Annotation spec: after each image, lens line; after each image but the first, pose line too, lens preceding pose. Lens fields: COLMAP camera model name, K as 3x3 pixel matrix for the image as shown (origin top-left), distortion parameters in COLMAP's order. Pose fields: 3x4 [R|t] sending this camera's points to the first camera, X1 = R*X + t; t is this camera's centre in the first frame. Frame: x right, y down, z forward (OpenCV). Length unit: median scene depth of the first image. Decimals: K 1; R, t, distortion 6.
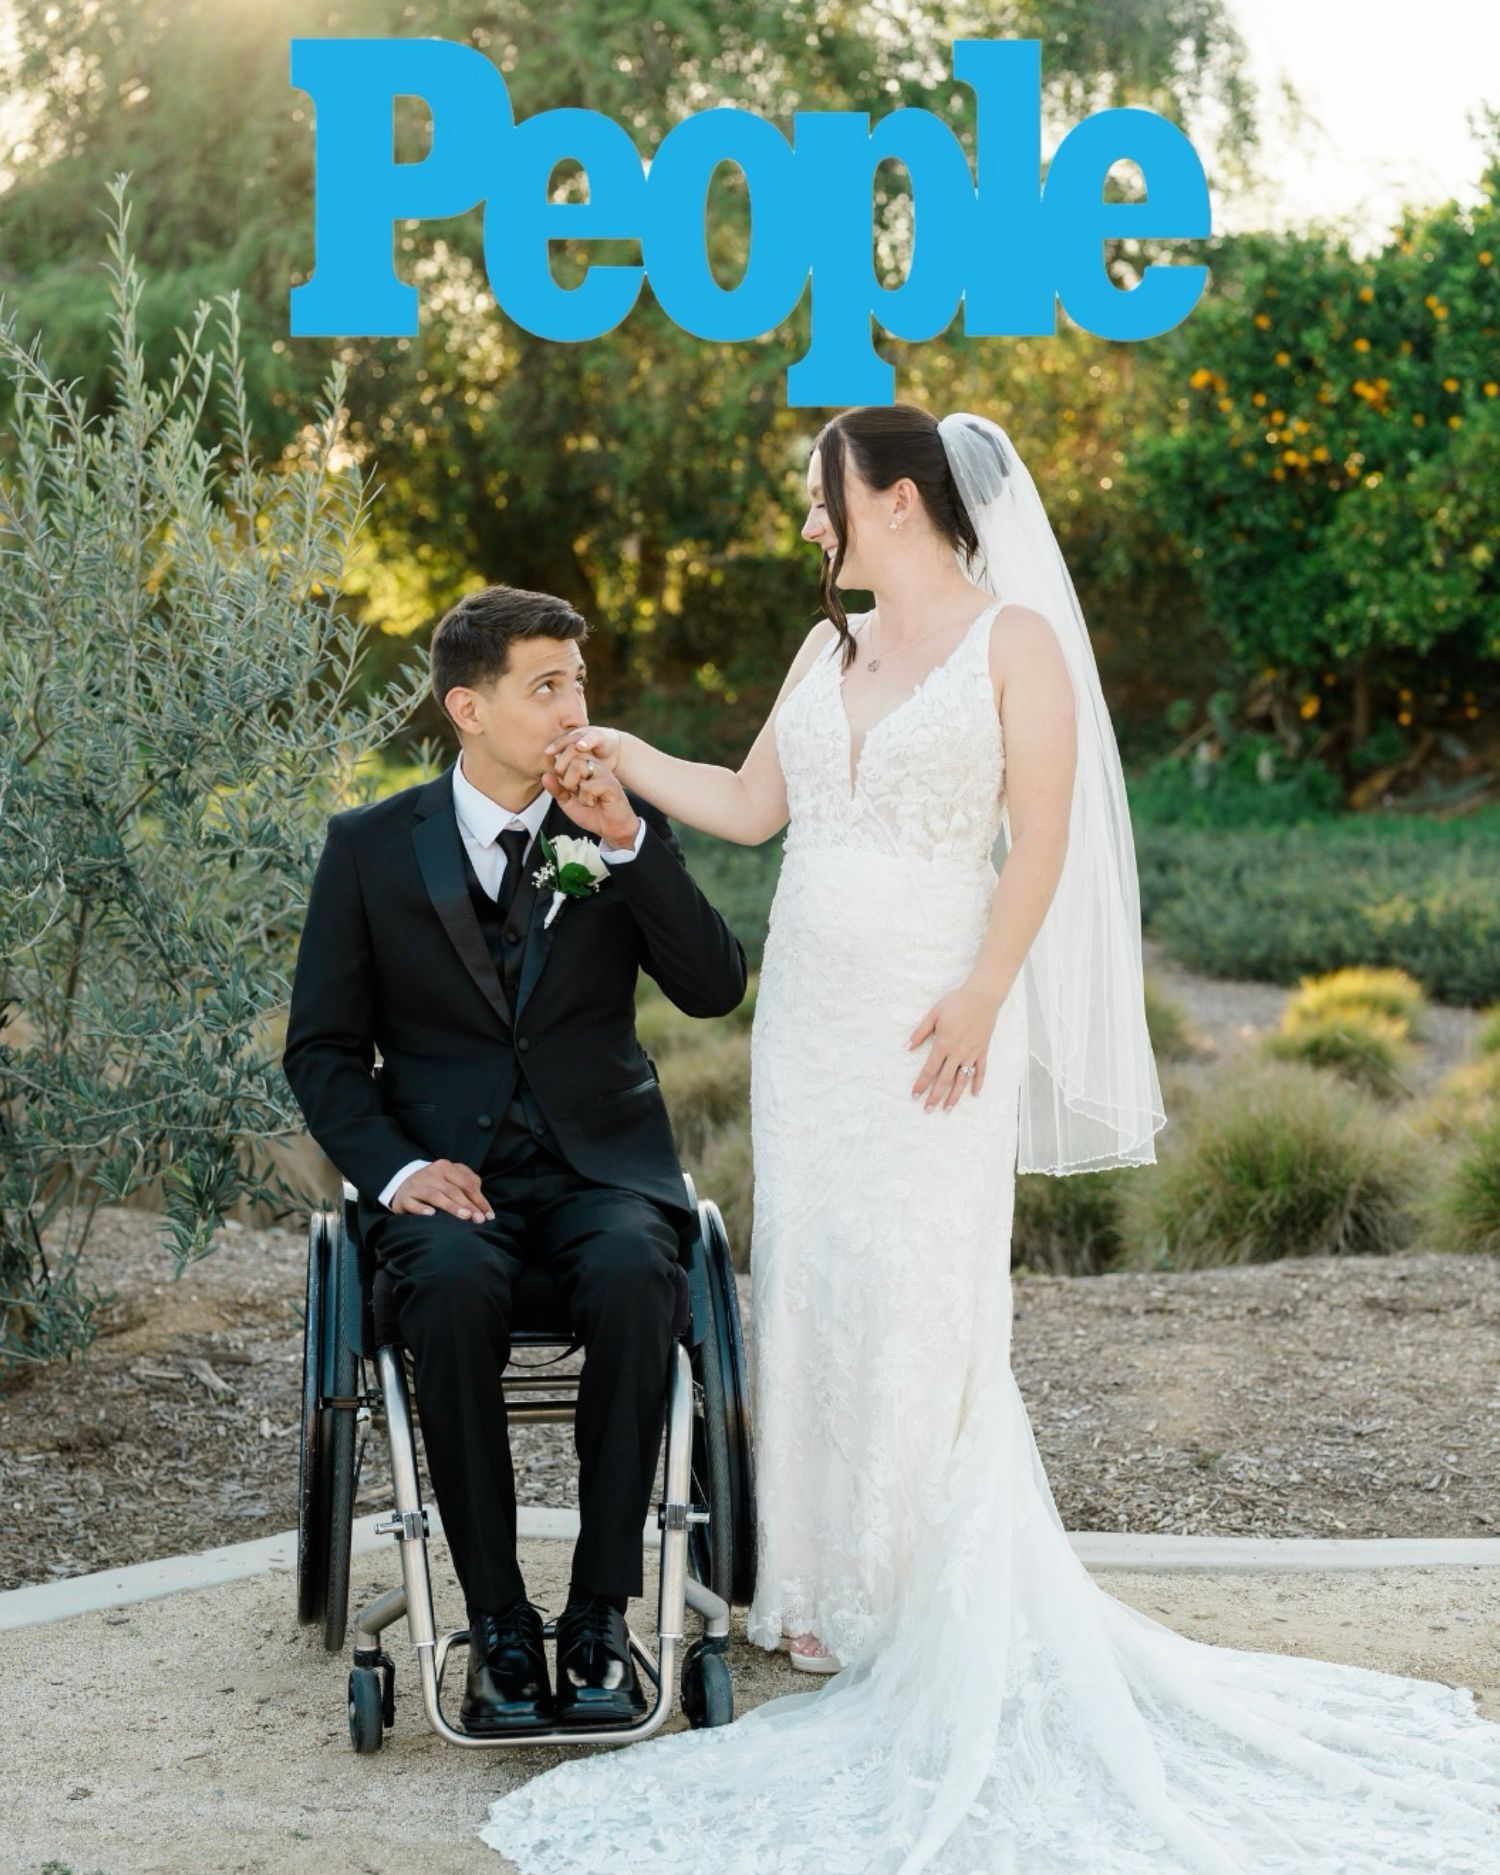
lens RADIAL K [[2818.6, 0, 749.6], [0, 2818.6, 935.4], [0, 0, 1]] dist [0.059555, 0.000000]
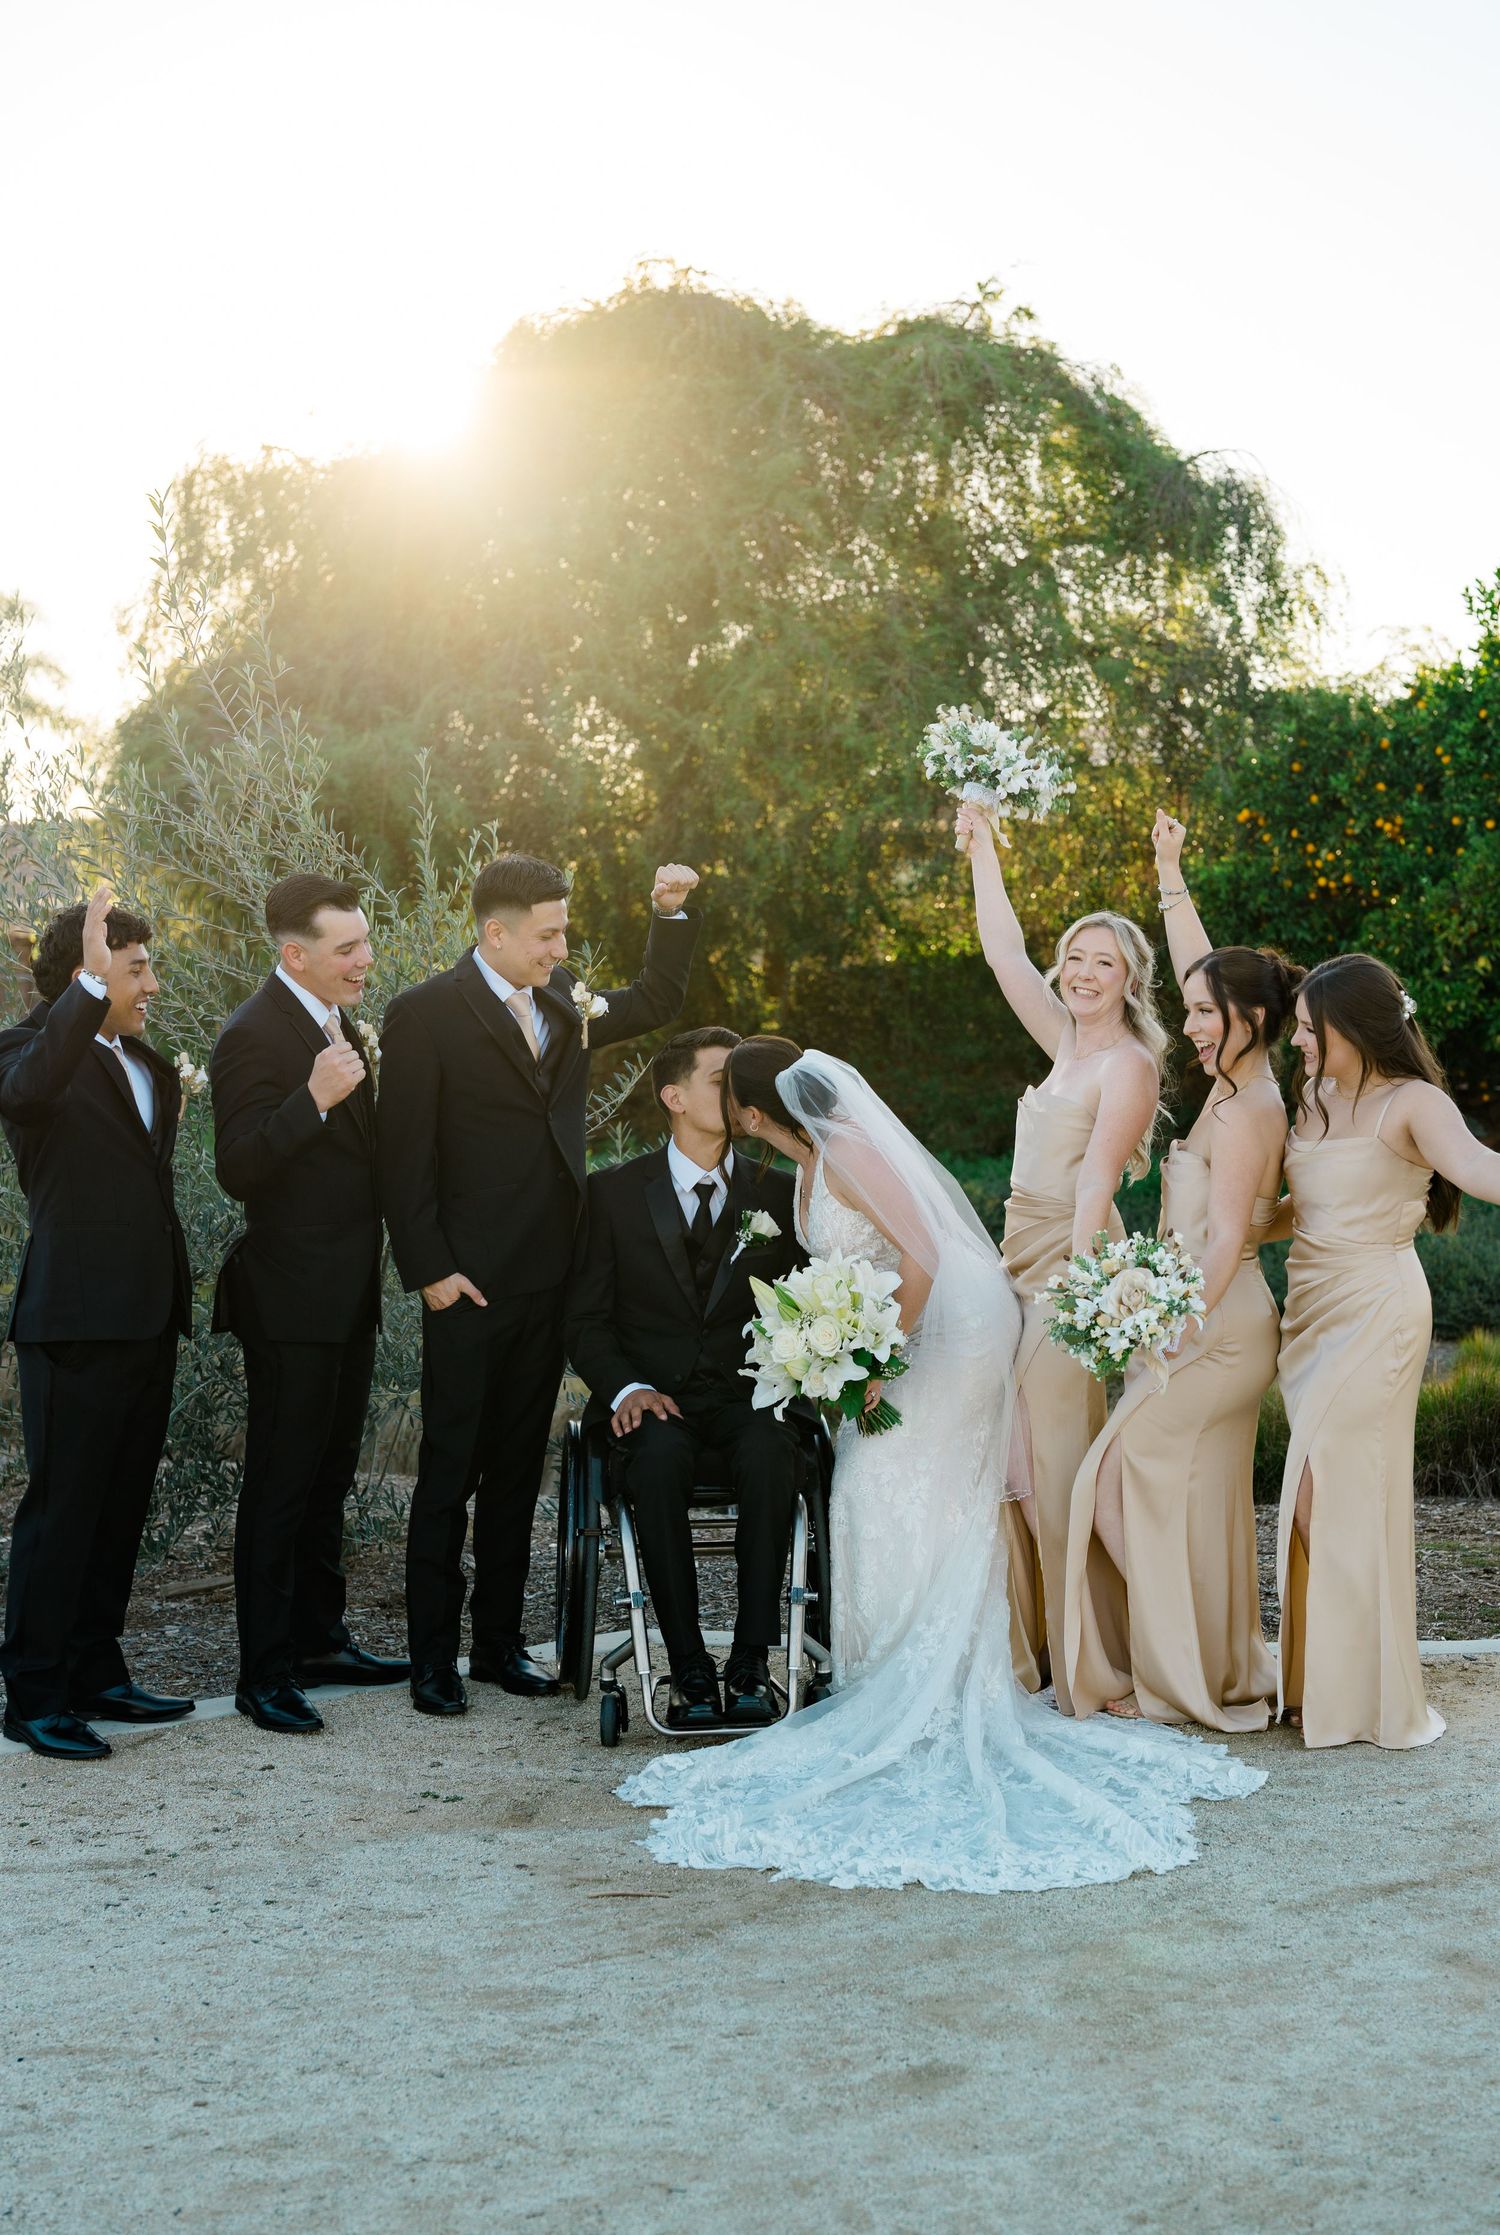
lens RADIAL K [[3199.4, 0, 750.4], [0, 3199.4, 1117.1], [0, 0, 1]] dist [-0.010547, 0.000000]
pose [[0.999088, -0.008548, -0.041834, 0.009721], [0.005415, 0.997211, -0.074432, 0.025478], [0.042354, 0.074137, 0.996348, -0.320972]]
